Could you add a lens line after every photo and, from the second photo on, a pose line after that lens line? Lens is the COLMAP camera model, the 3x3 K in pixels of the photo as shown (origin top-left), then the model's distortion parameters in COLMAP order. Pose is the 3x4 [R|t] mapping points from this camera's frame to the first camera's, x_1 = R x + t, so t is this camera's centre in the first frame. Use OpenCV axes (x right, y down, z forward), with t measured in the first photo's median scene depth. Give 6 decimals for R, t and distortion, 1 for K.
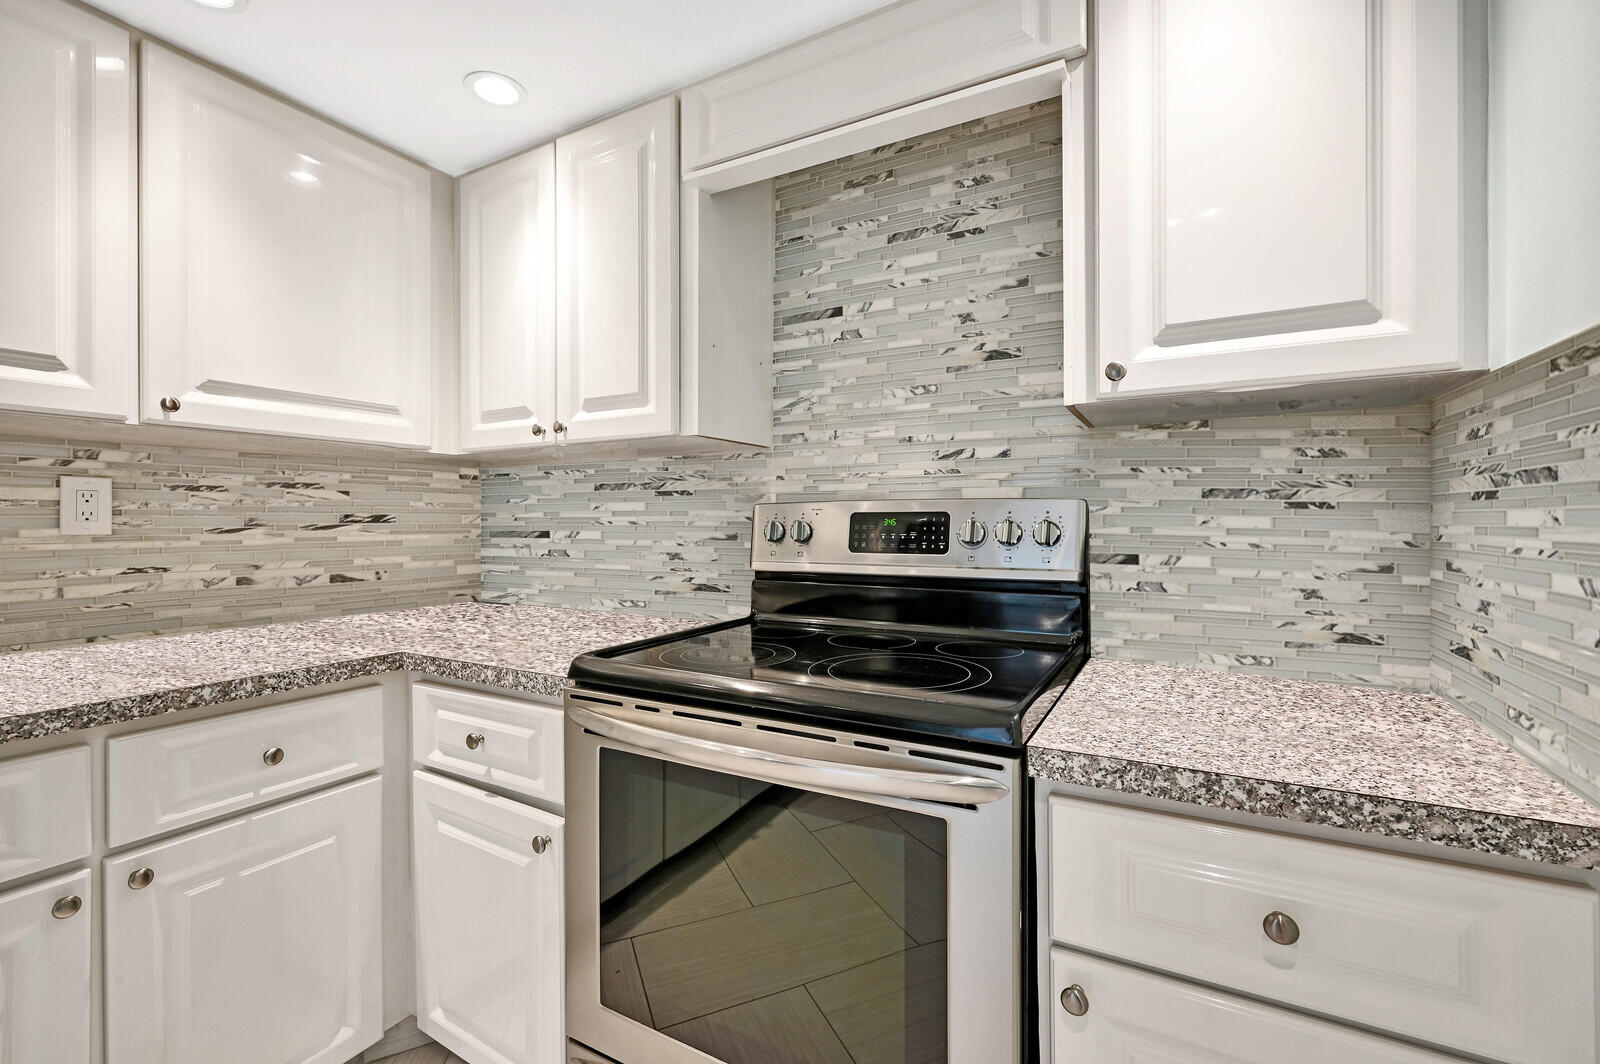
lens RADIAL K [[694.8, 0, 802.0], [0, 694.8, 523.7], [0, 0, 1]] dist [-0.000335, 0.000024]
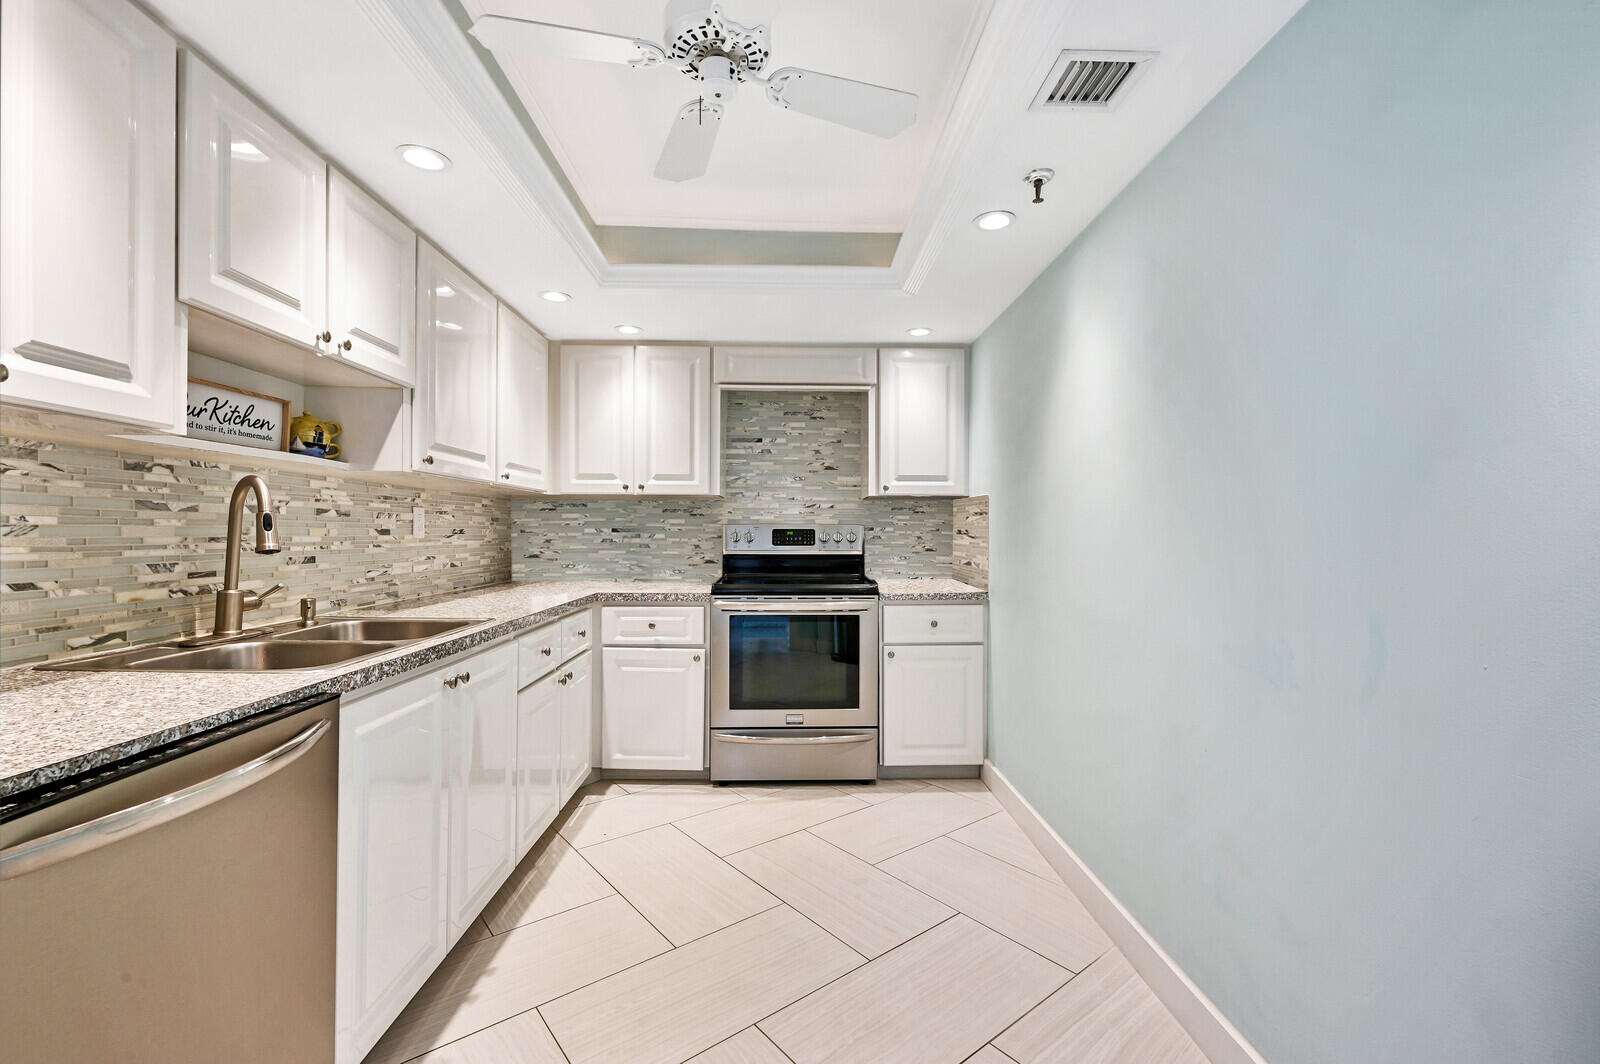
lens RADIAL K [[690.2, 0, 801.4], [0, 690.2, 542.3], [0, 0, 1]] dist [-0.001055, 0.000139]
pose [[0.858773, -0.002902, 0.512348, -1.108688], [-0.004642, 0.999899, 0.013443, -0.002898], [-0.512335, -0.013923, 0.858673, -1.134239]]
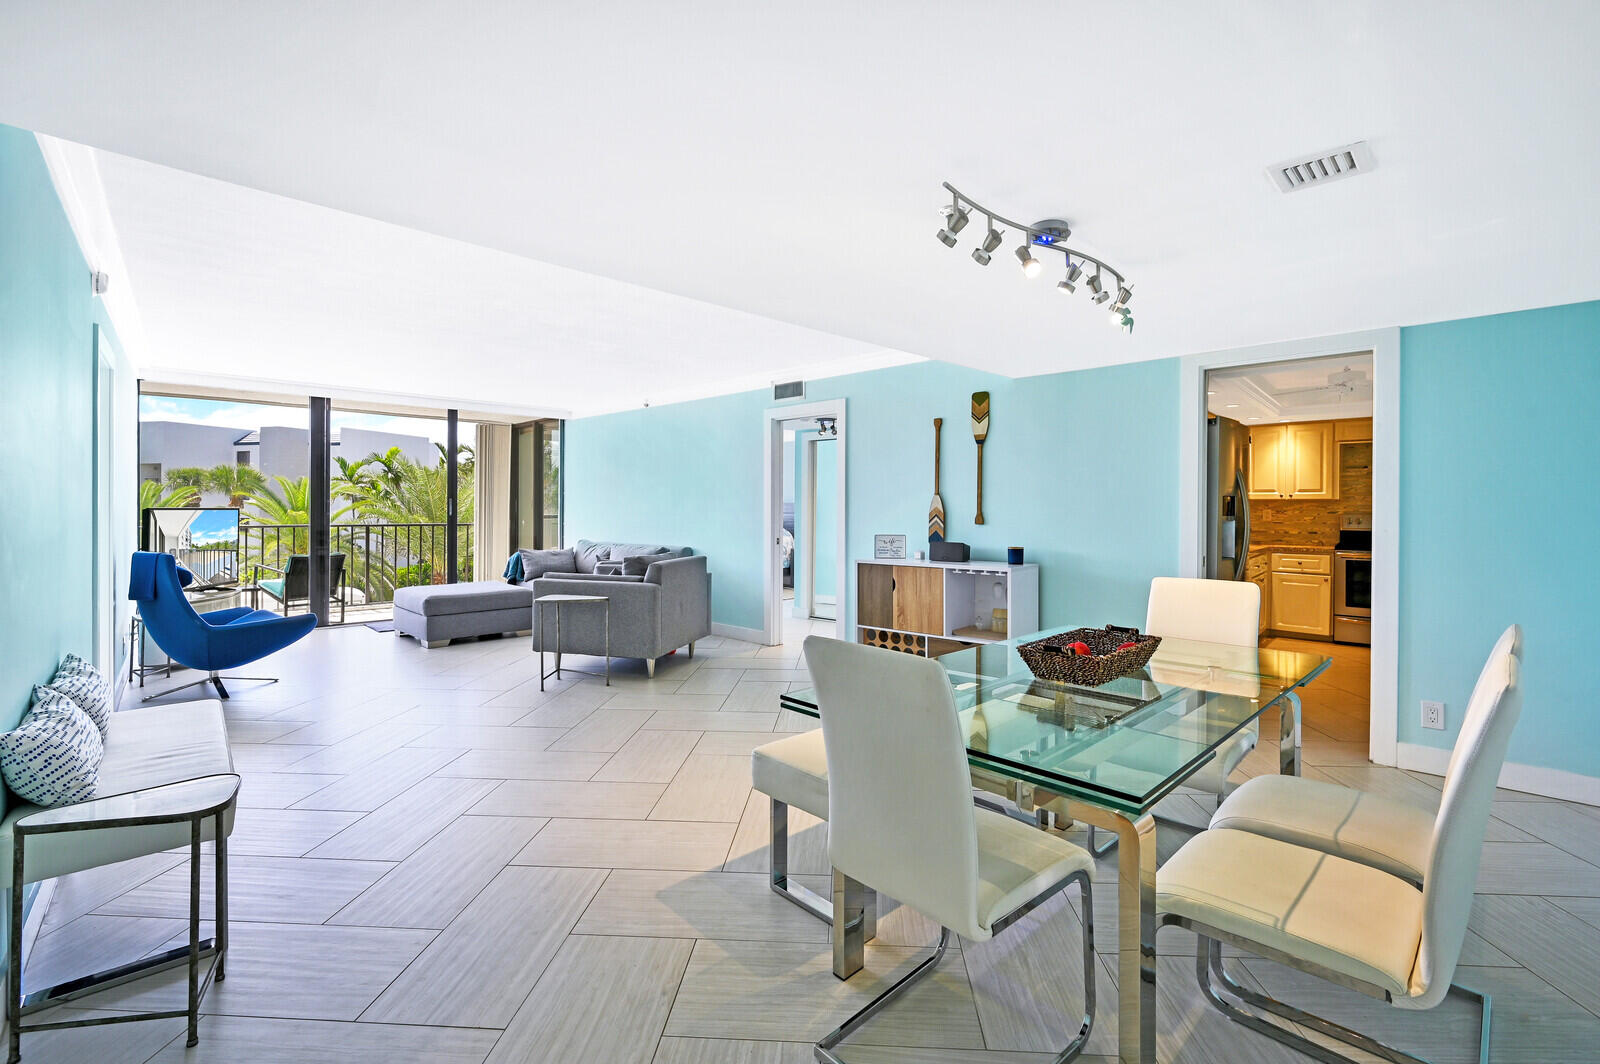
lens RADIAL K [[689.9, 0, 828.8], [0, 689.9, 516.5], [0, 0, 1]] dist [-0.002658, -0.000164]
pose [[0.981694, 0.003507, -0.190433, -2.531282], [-0.002340, 0.999977, 0.006356, -0.037988], [0.190450, -0.005795, 0.981680, -3.970882]]
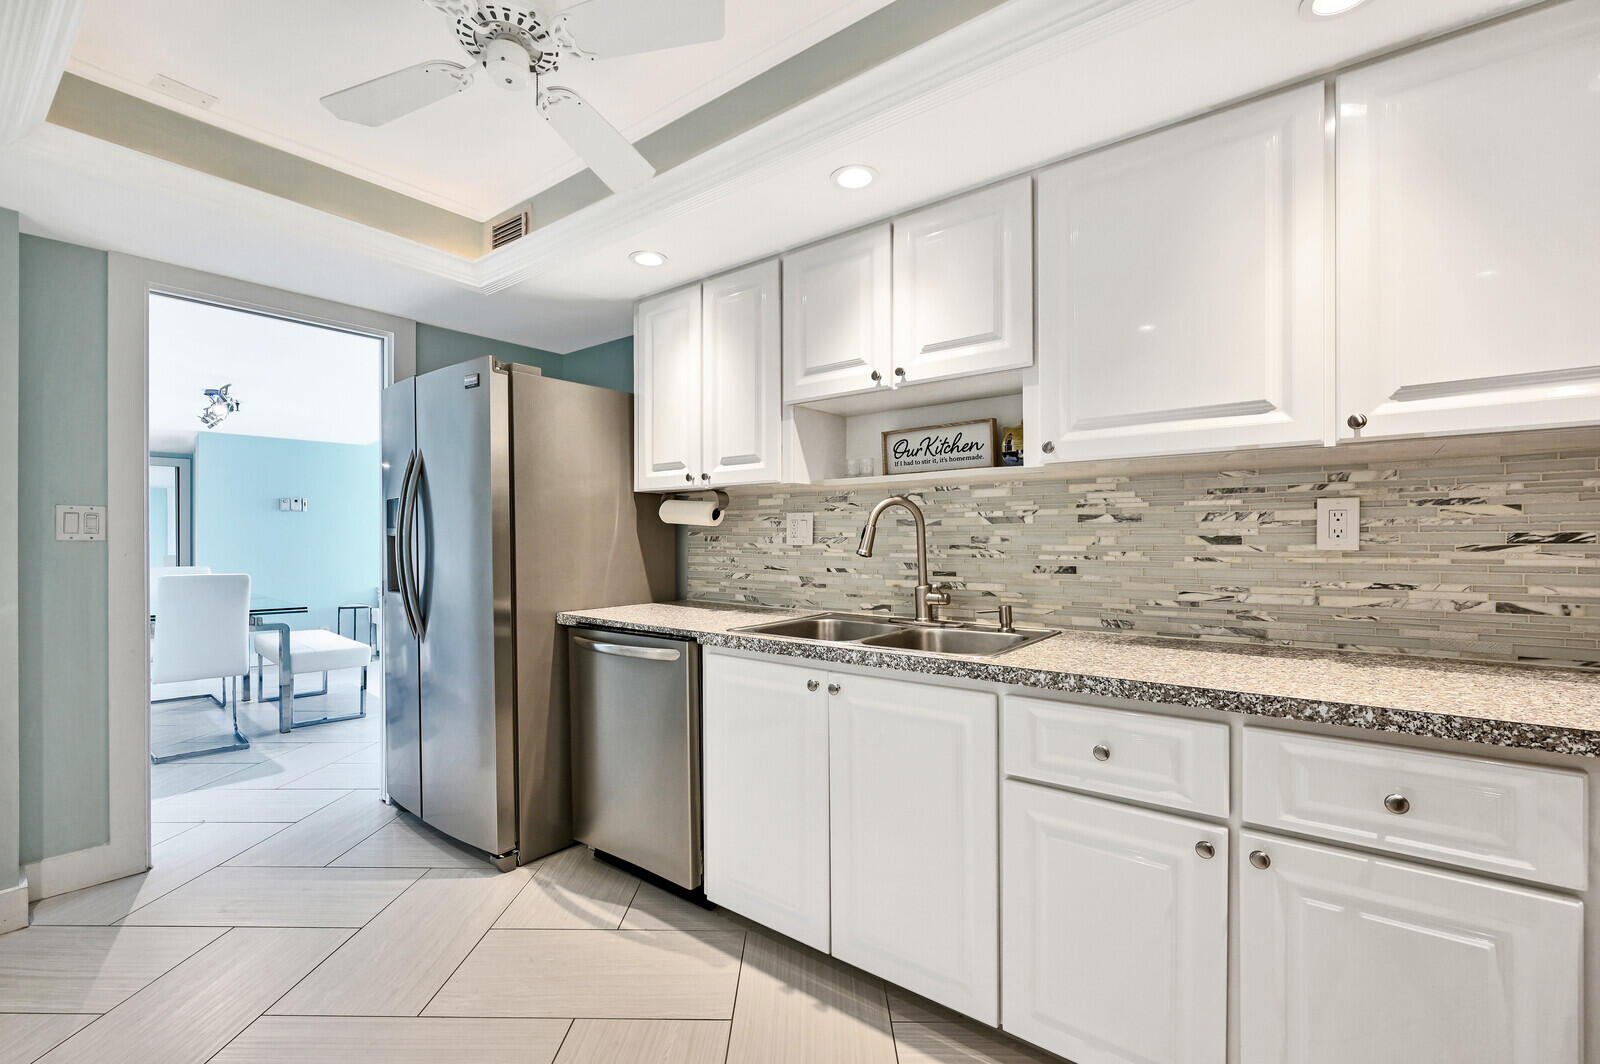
lens RADIAL K [[690.2, 0, 801.4], [0, 690.2, 542.3], [0, 0, 1]] dist [-0.001055, 0.000139]
pose [[-0.142713, 0.002227, -0.989762, 0.178605], [0.001235, 0.999997, 0.002072, -0.000032], [0.989763, -0.000926, -0.142716, 0.315534]]
